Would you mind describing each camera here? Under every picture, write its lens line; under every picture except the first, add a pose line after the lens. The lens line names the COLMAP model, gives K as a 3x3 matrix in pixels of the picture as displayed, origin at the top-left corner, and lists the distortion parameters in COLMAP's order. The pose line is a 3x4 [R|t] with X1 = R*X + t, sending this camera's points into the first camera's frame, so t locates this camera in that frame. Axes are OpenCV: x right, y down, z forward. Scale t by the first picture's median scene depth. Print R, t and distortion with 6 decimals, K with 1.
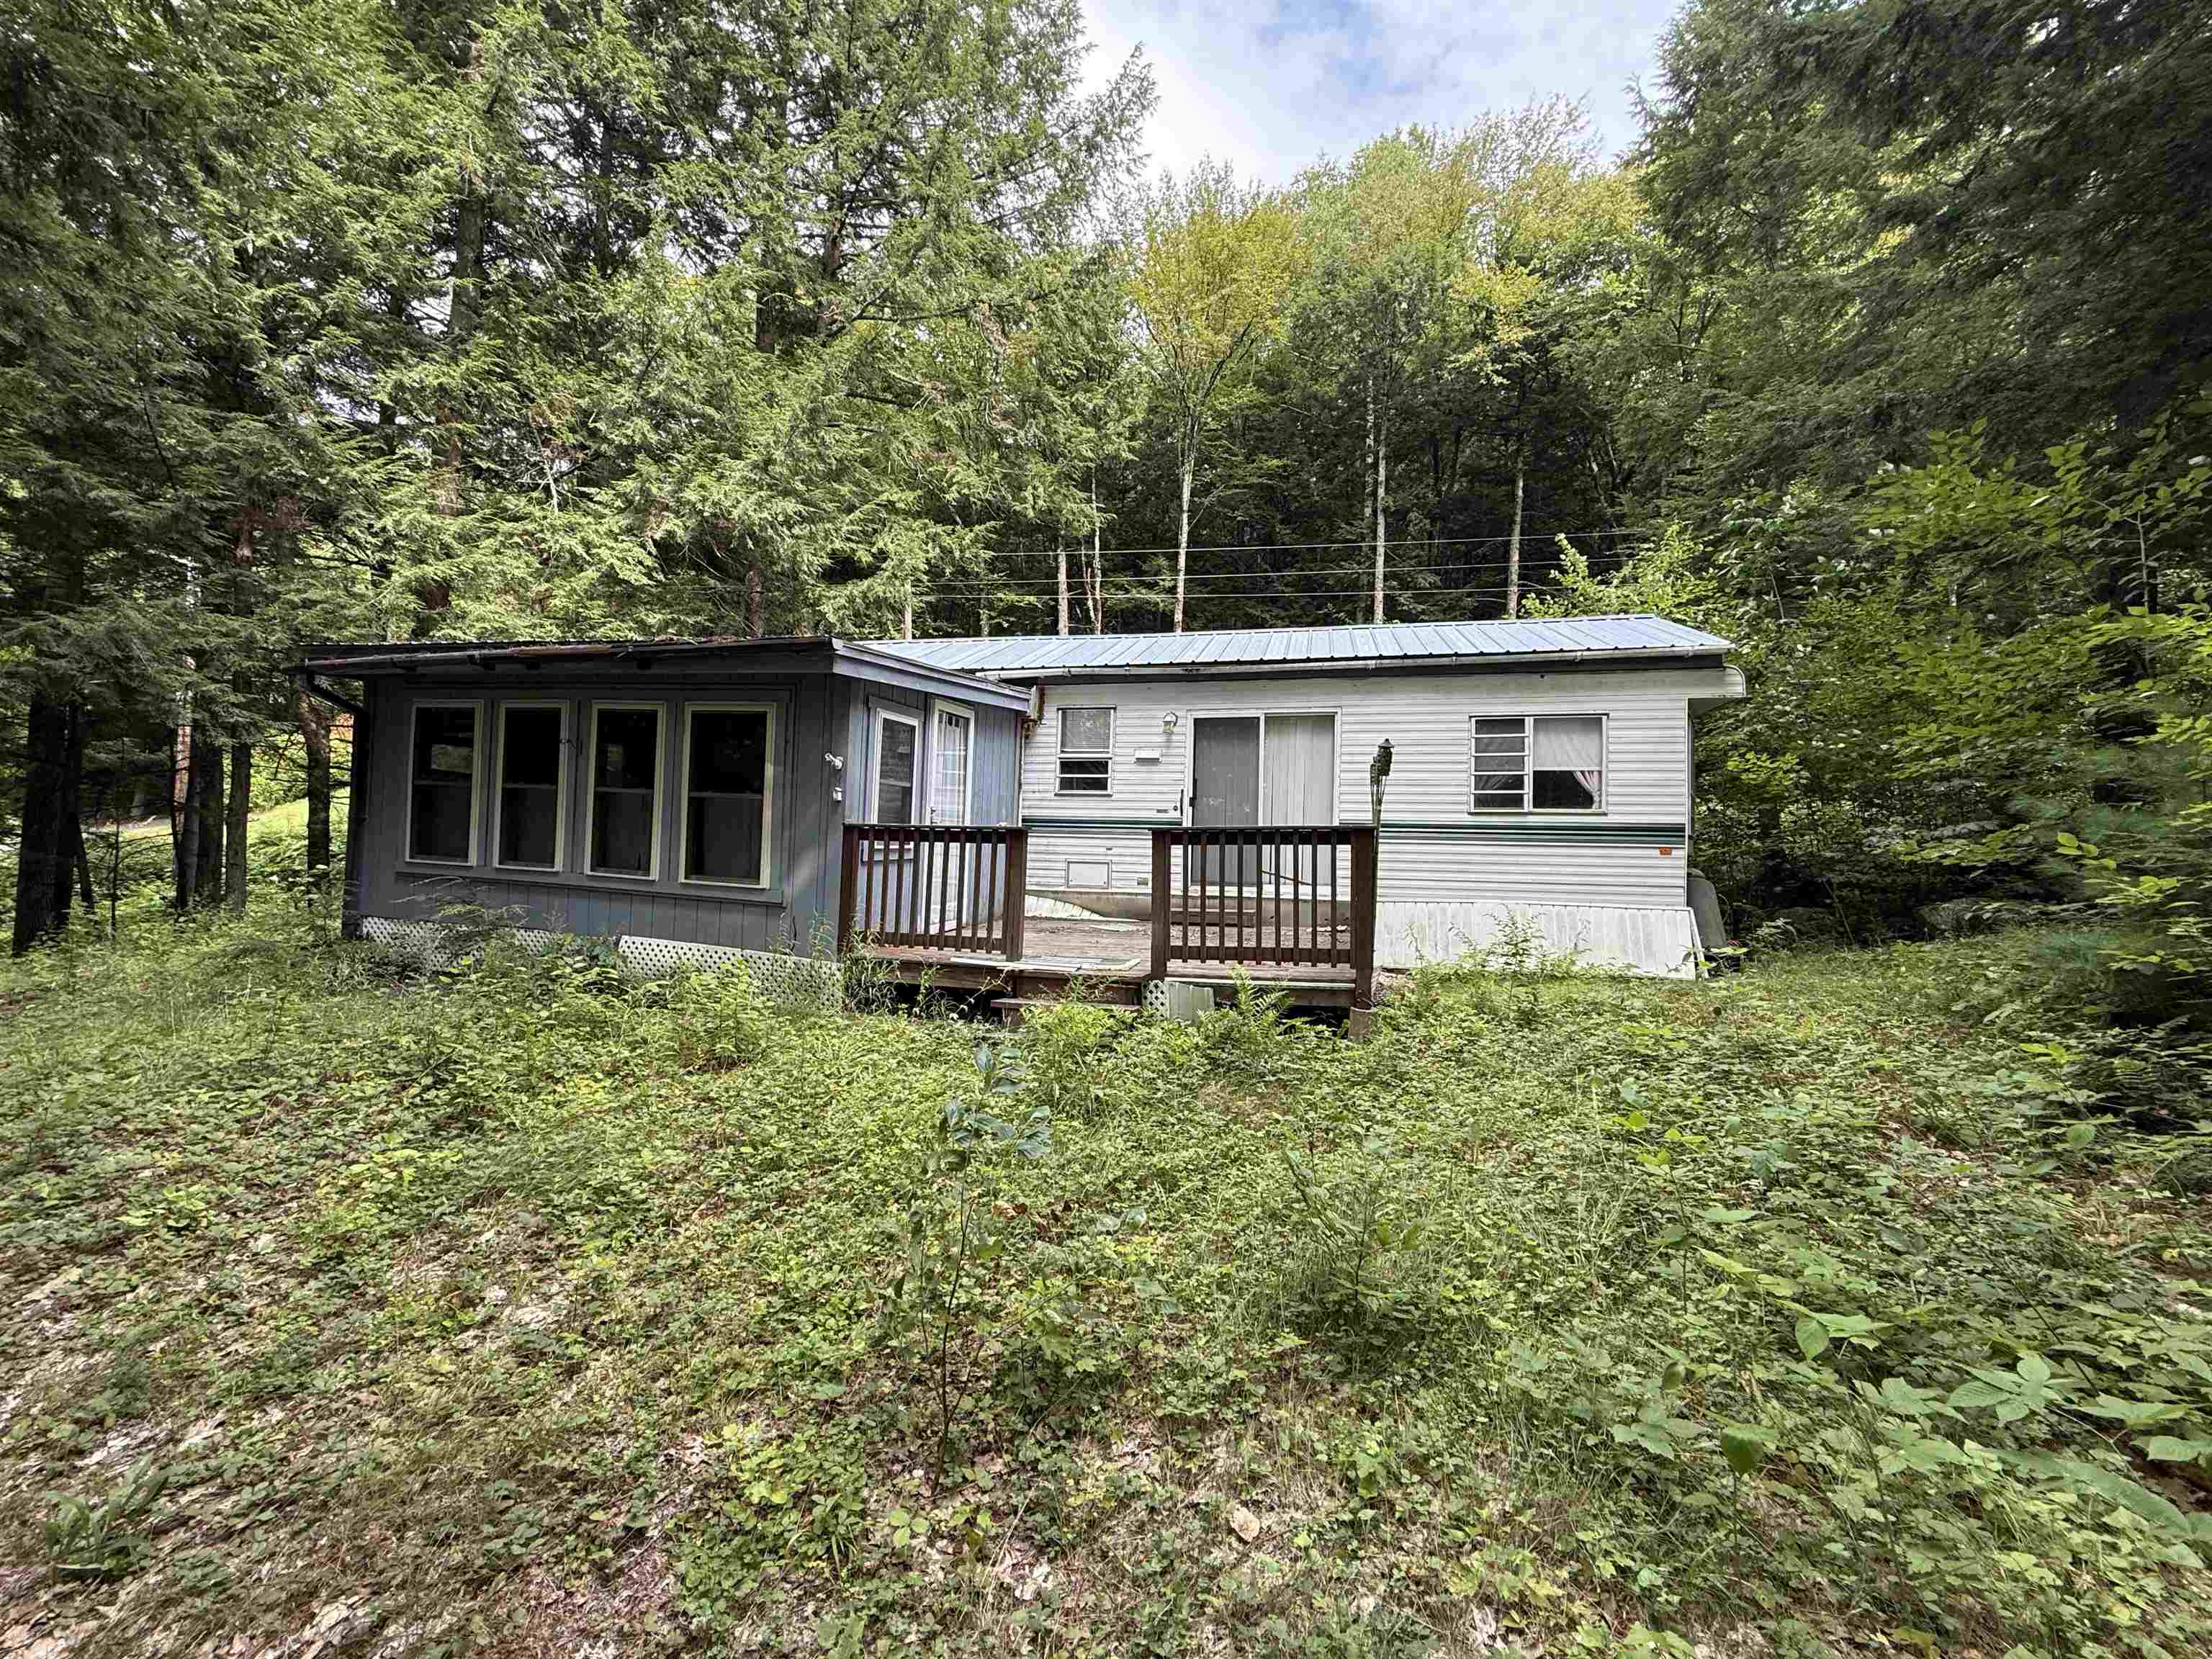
lens RADIAL K [[853.2, 0, 1106.0], [0, 853.2, 829.5], [0, 0, 1]] dist [-0.010581, -0.000033]
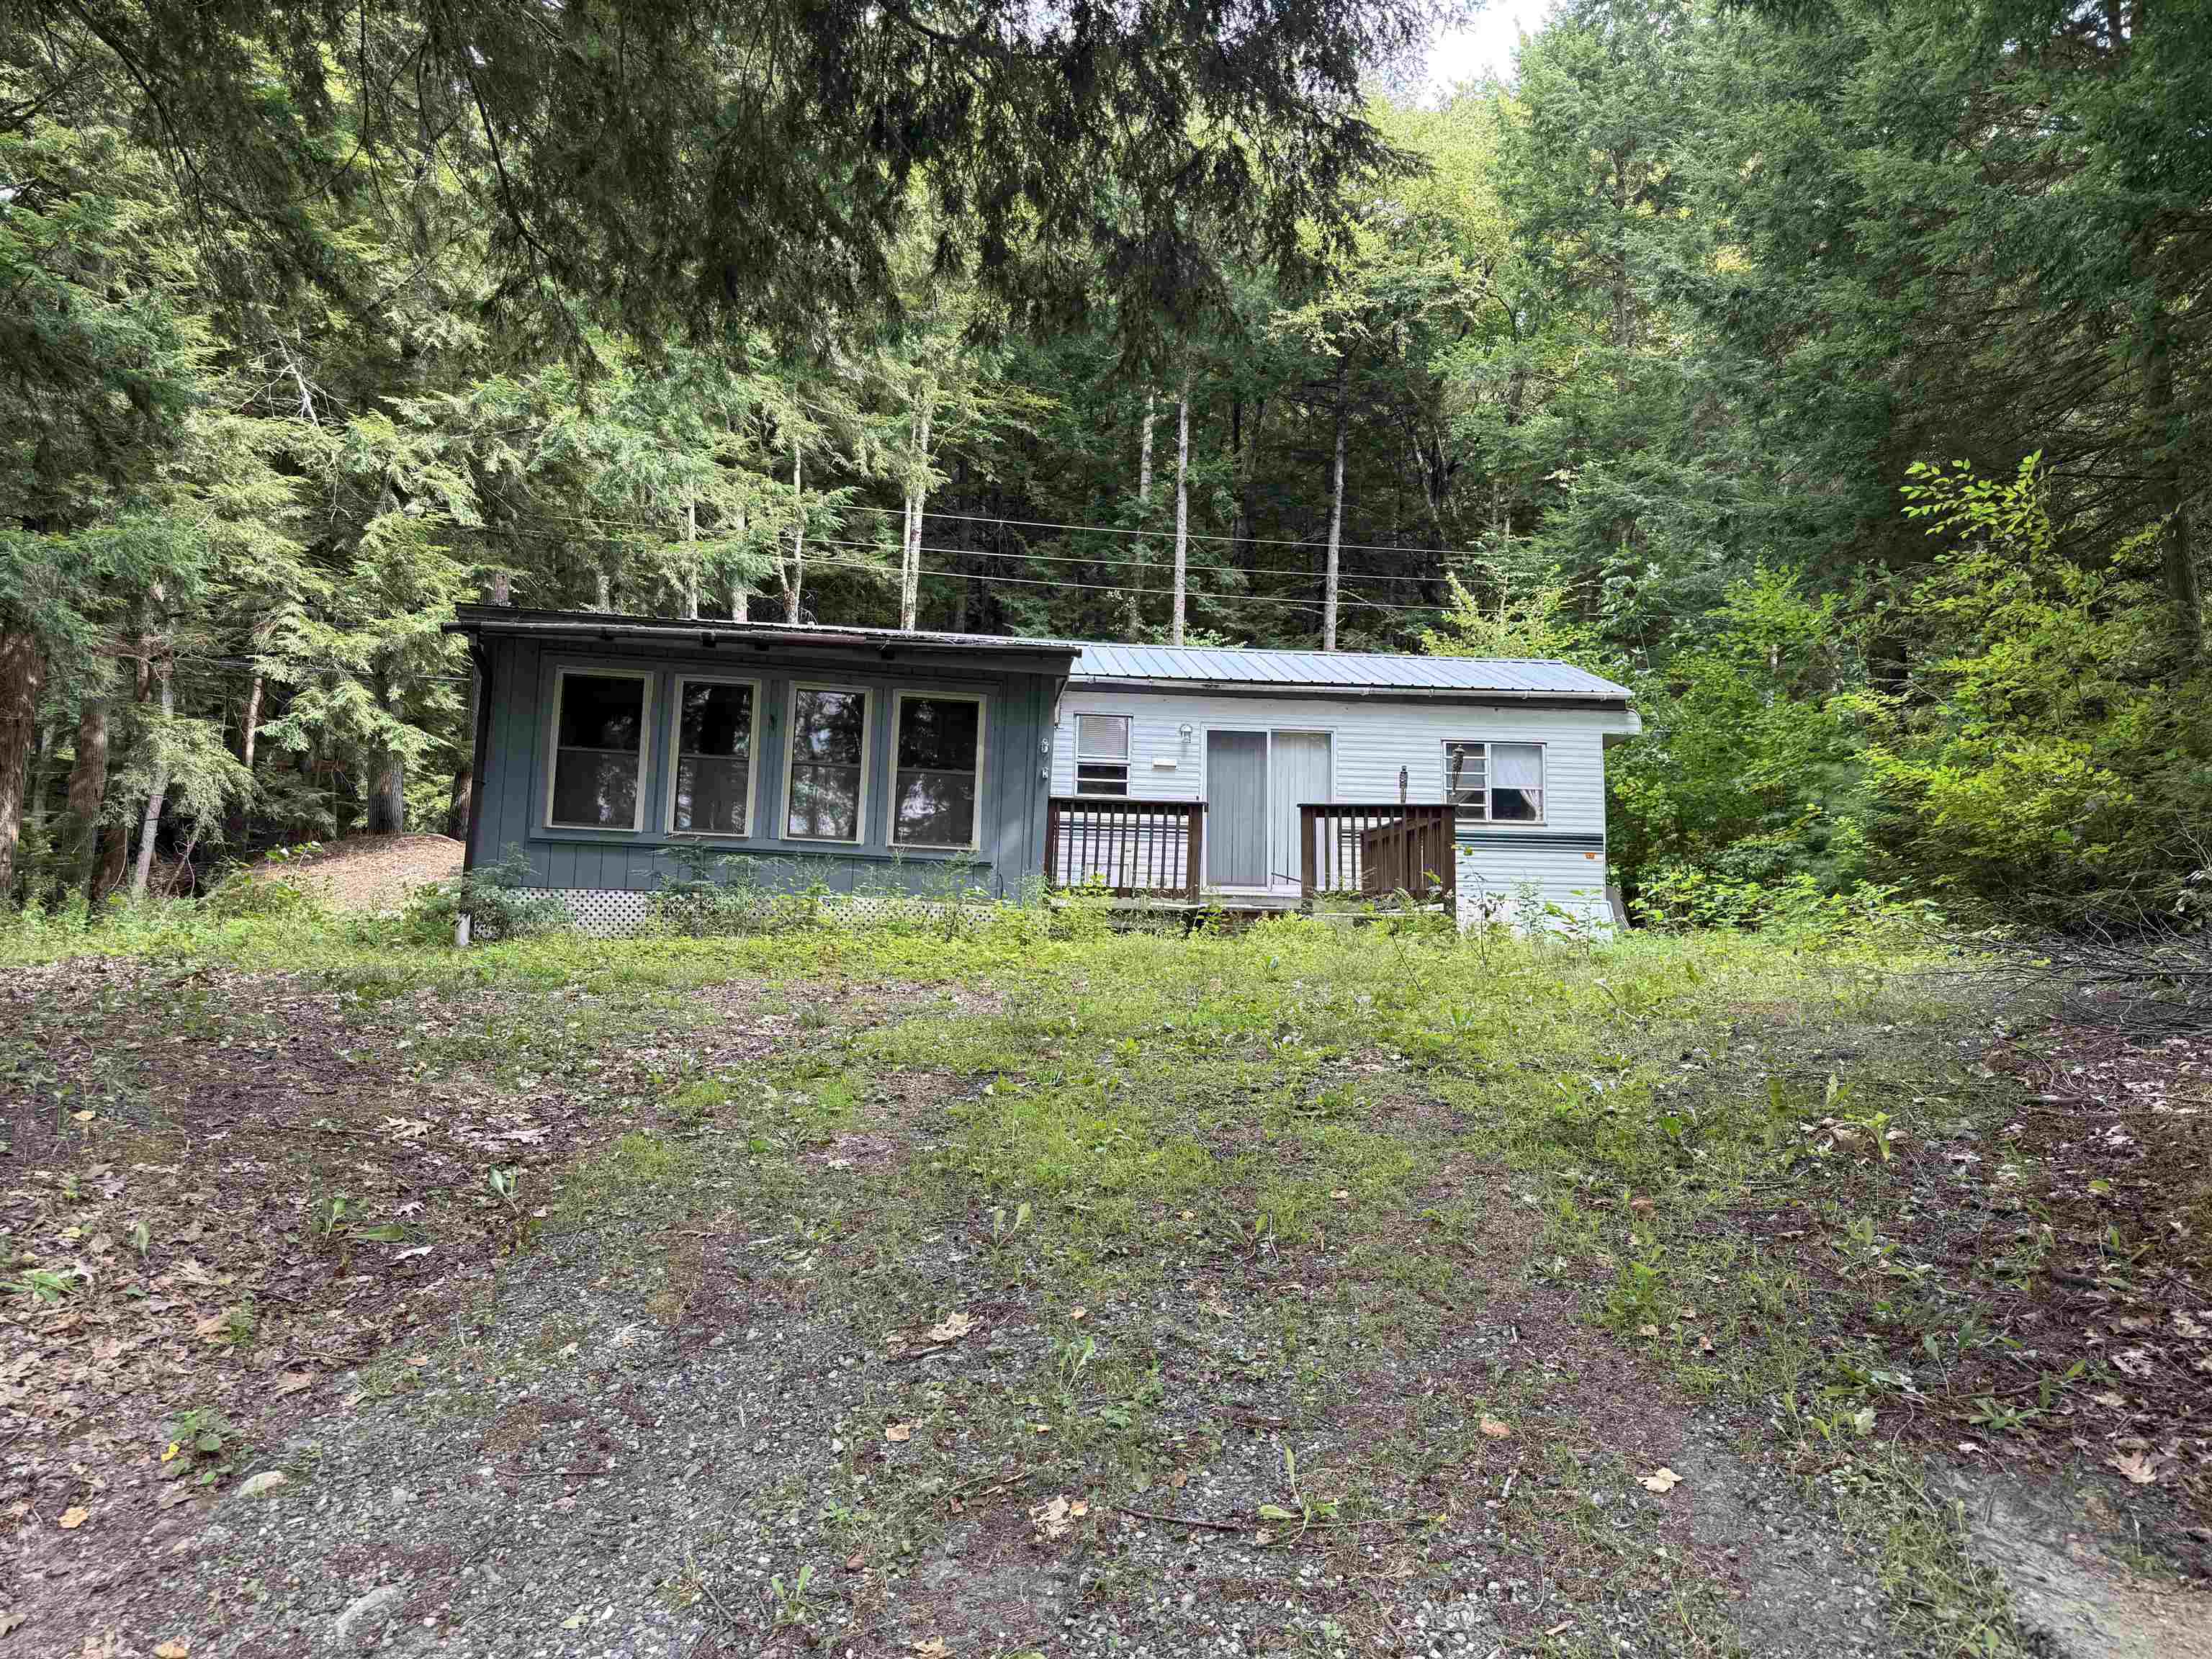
lens RADIAL K [[1473.2, 0, 1052.7], [0, 1473.2, 874.1], [0, 0, 1]] dist [0.002804, -0.006113]
pose [[0.945534, 0.021372, 0.324821, -0.703284], [-0.006419, 0.998873, -0.047037, 0.144155], [-0.325460, 0.042390, 0.944605, -0.702510]]
